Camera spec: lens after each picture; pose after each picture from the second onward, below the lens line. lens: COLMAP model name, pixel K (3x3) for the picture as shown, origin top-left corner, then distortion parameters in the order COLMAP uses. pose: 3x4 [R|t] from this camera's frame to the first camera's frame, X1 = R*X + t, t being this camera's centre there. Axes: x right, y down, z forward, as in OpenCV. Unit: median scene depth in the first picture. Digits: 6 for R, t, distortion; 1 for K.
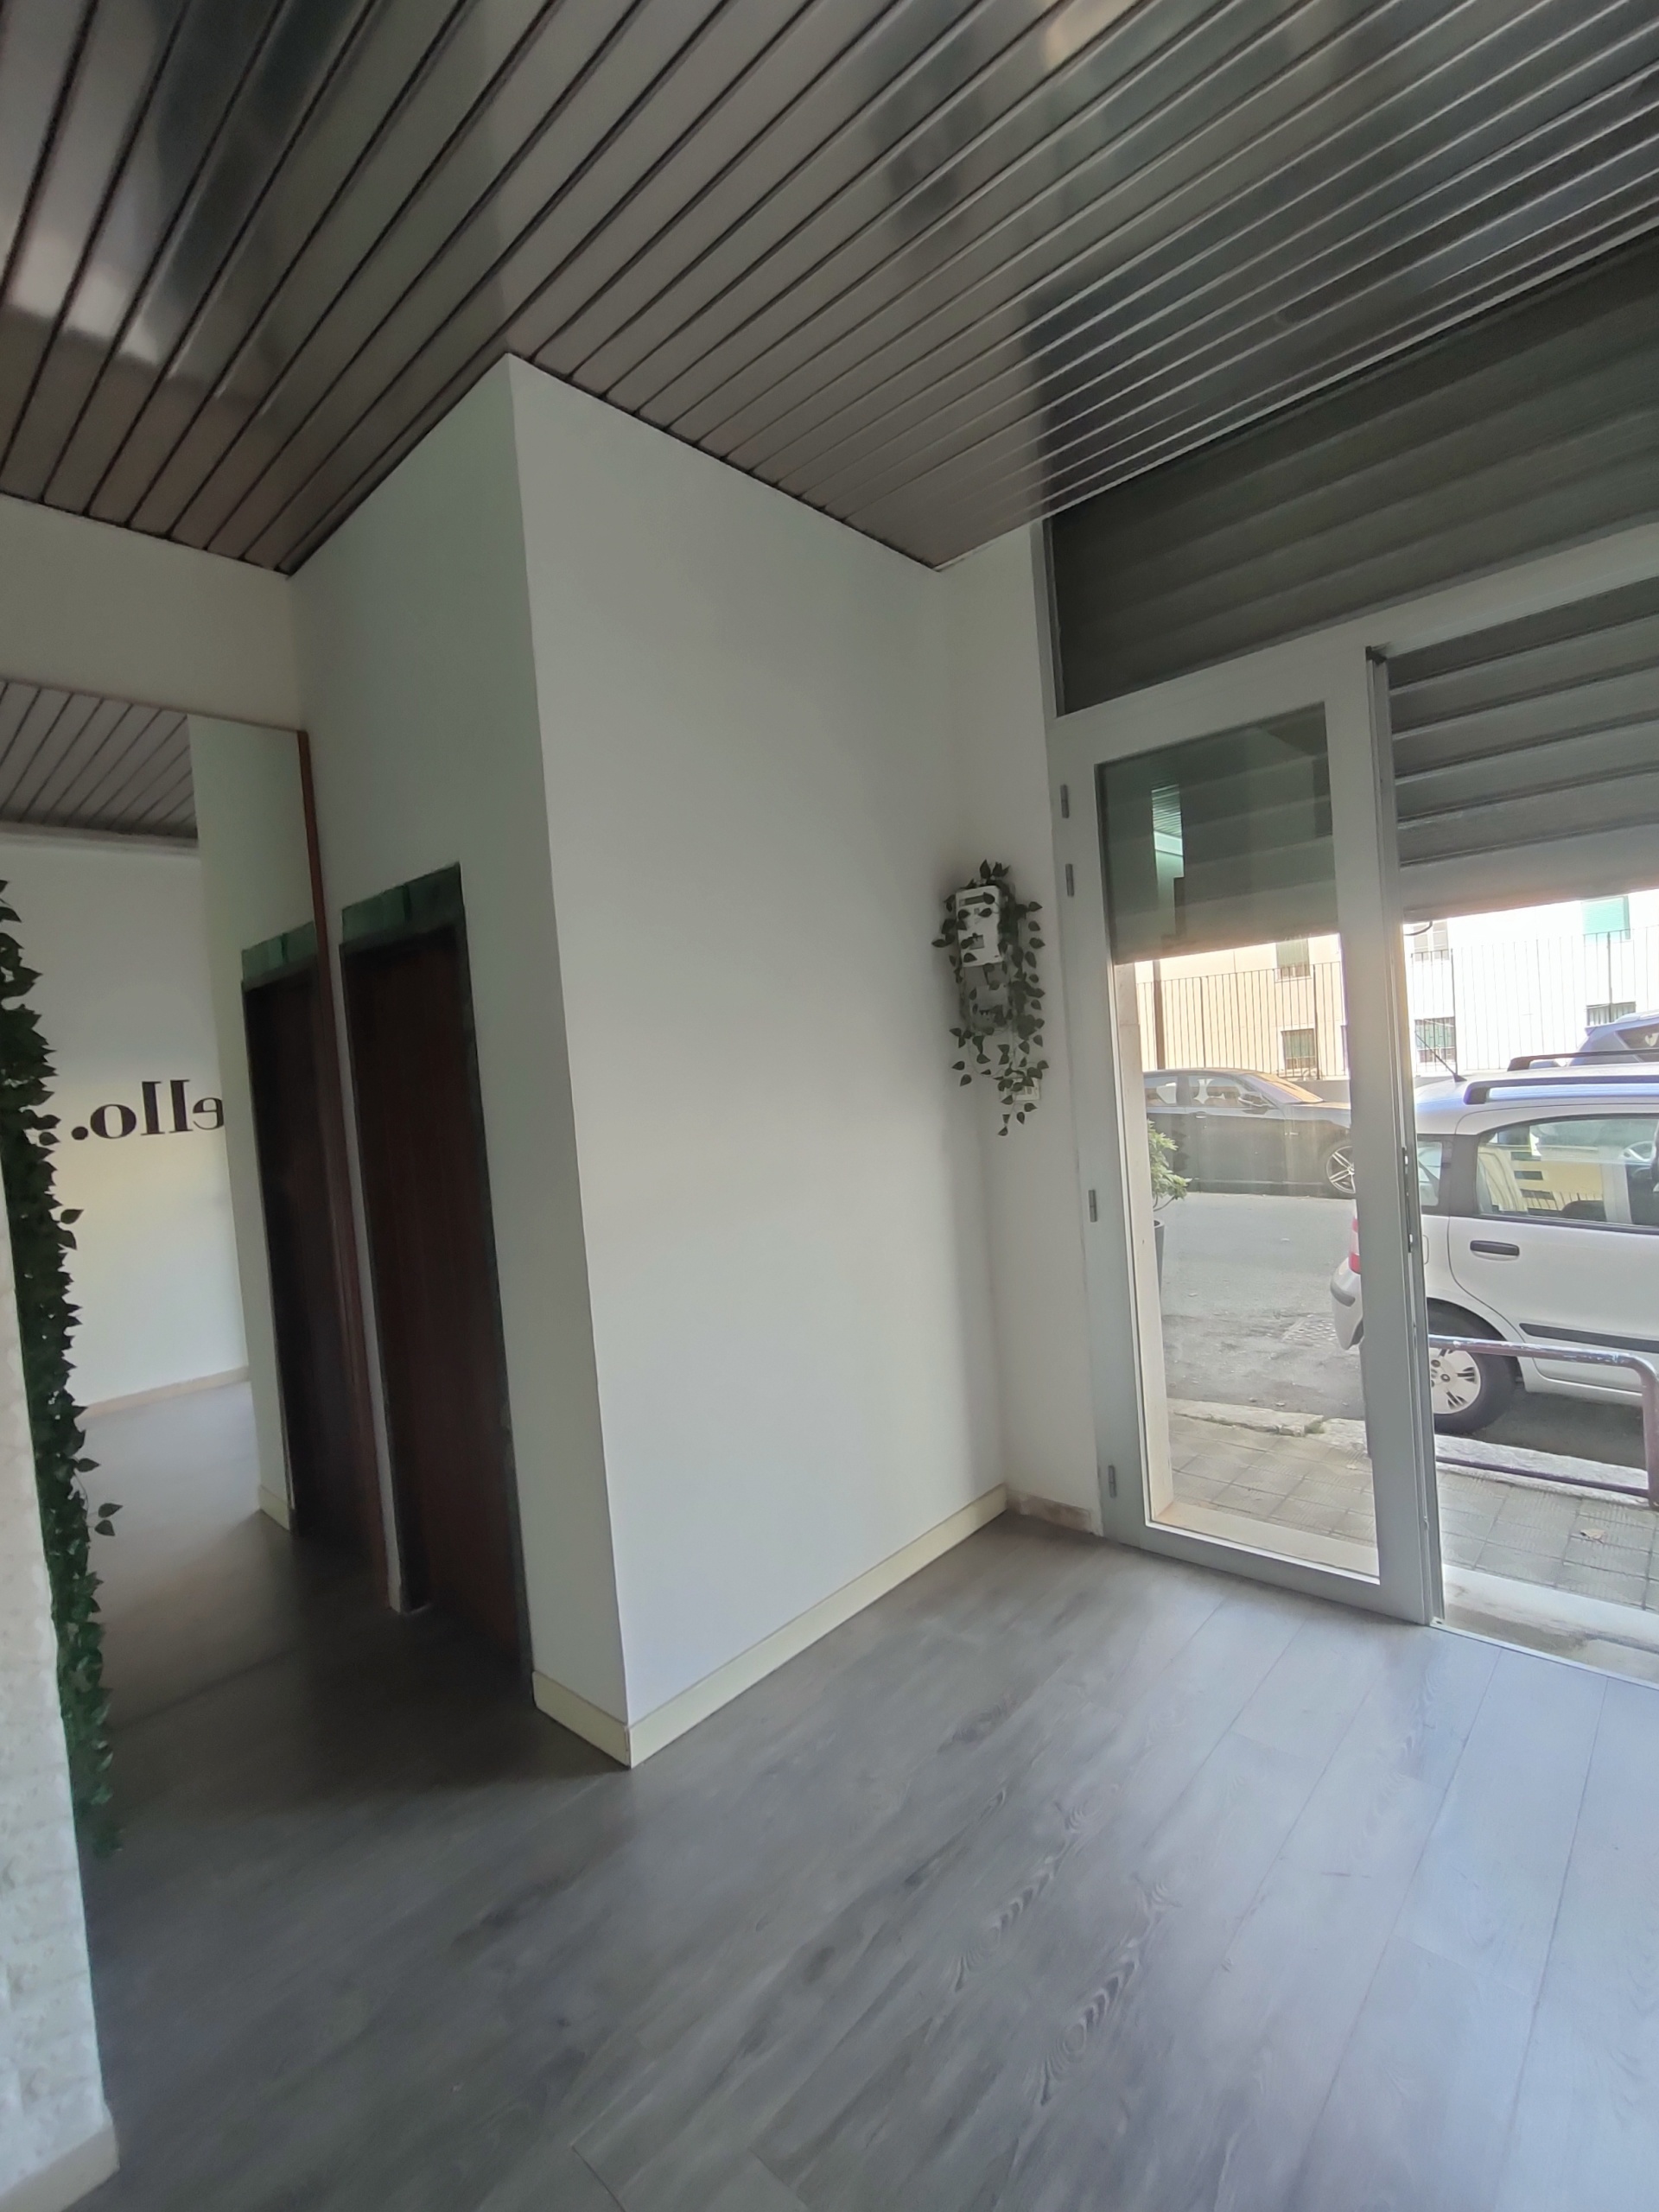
lens RADIAL K [[1020.0, 0, 817.5], [0, 1020.0, 1106.1], [0, 0, 1]] dist [0.004922, 0.002053]
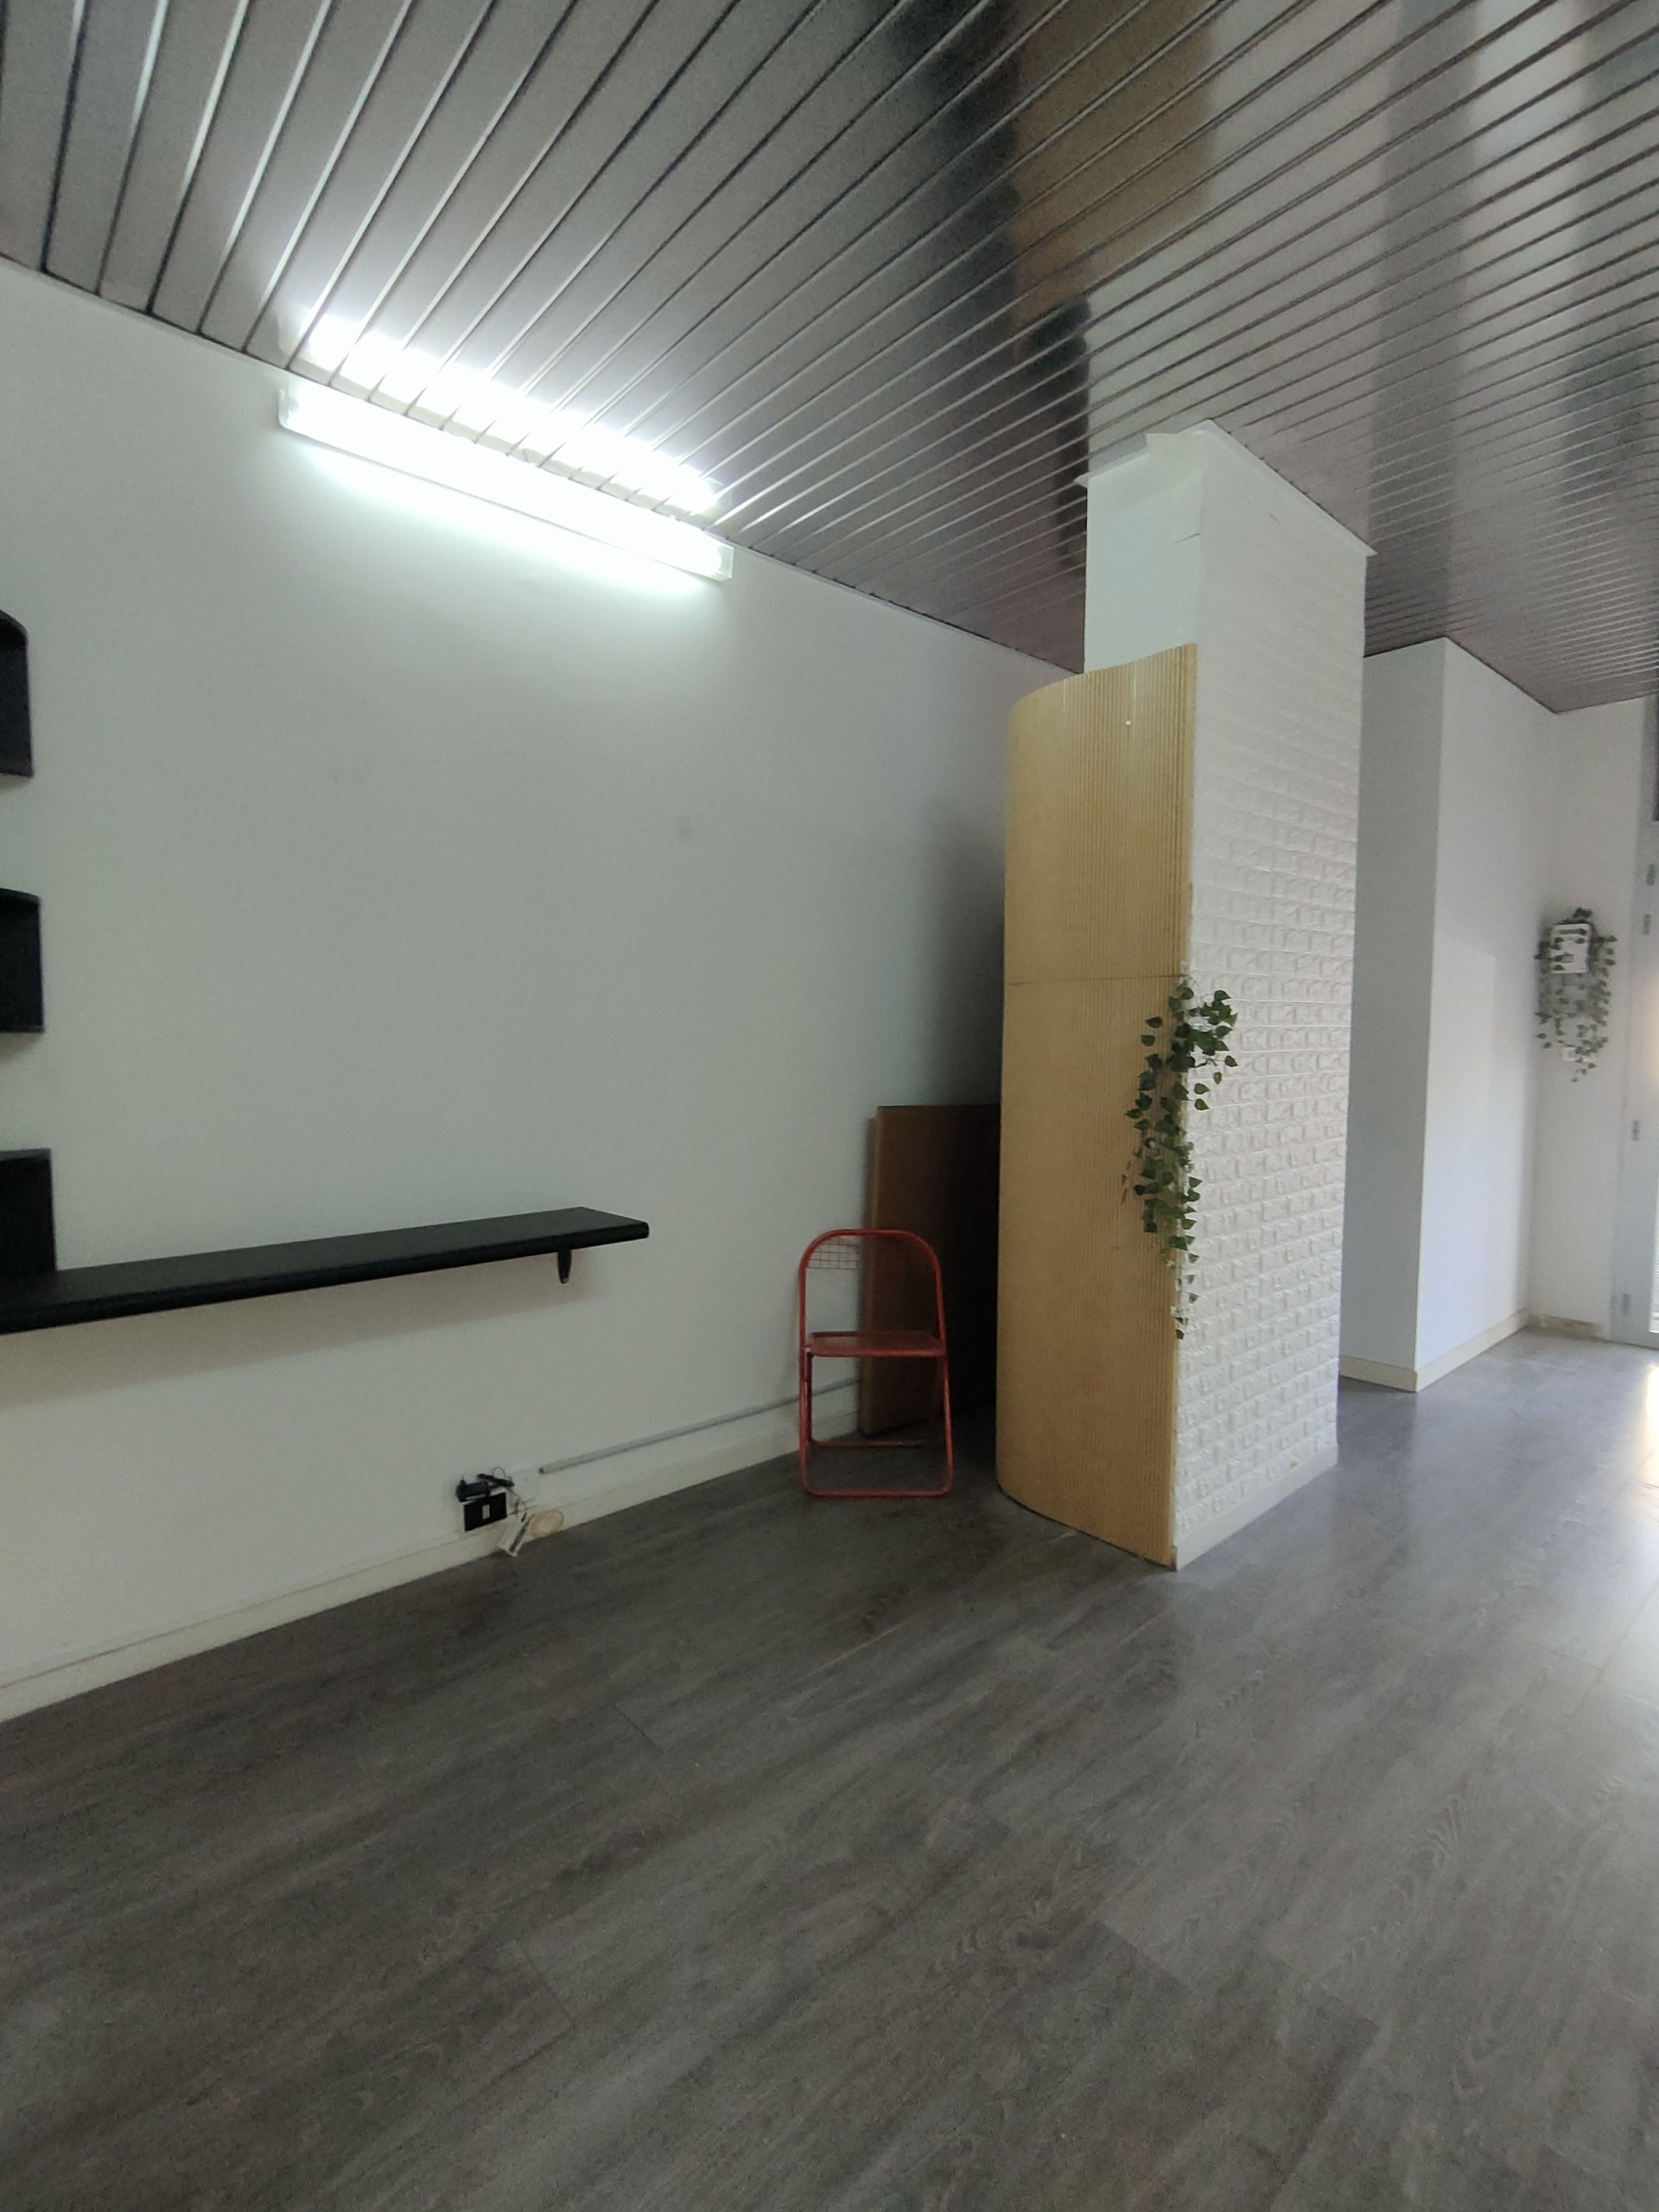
lens RADIAL K [[1020.0, 0, 817.2], [0, 1020.0, 1097.0], [0, 0, 1]] dist [0.004922, 0.002053]
pose [[0.990234, 0.088358, -0.107842, -0.805364], [-0.084672, 0.995672, 0.038304, 0.090033], [0.110760, -0.028799, 0.993430, -0.706684]]
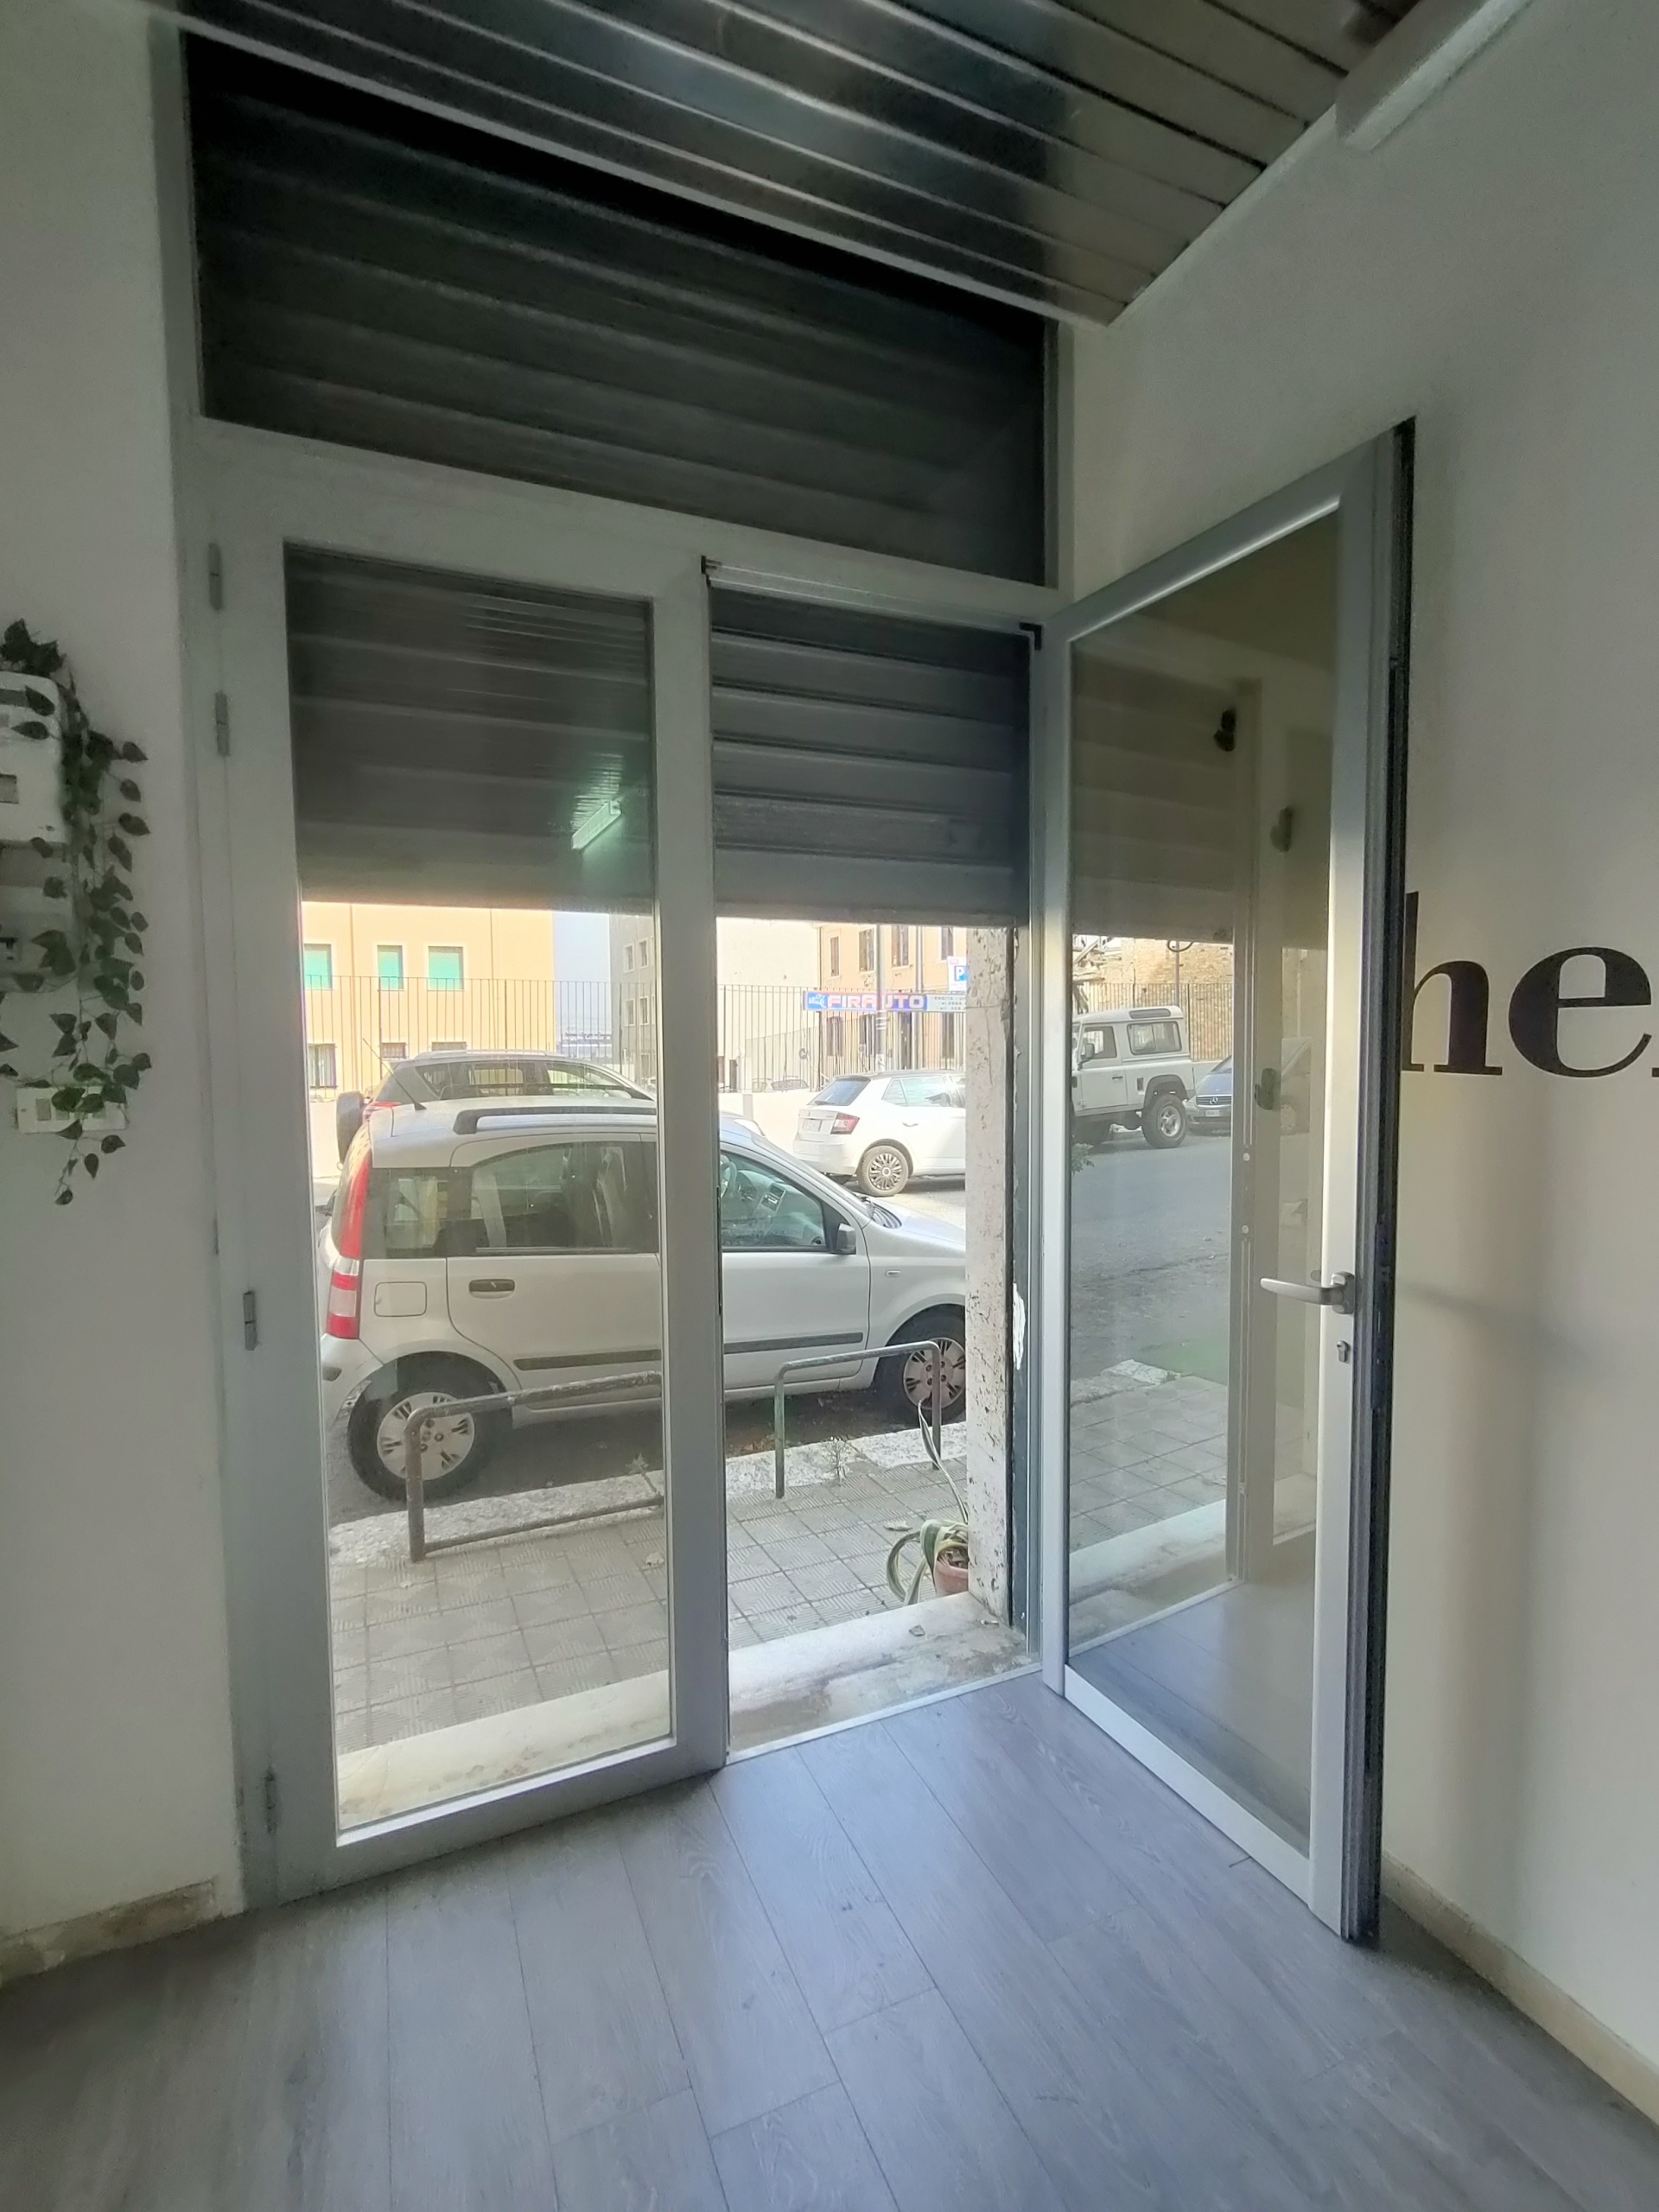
lens RADIAL K [[1020.0, 0, 809.4], [0, 1020.0, 1108.4], [0, 0, 1]] dist [0.004922, 0.002053]
pose [[0.411714, 0.017543, 0.911144, -0.112381], [0.006338, 0.999735, -0.022113, -0.003143], [-0.911291, 0.014879, 0.411494, 0.479516]]
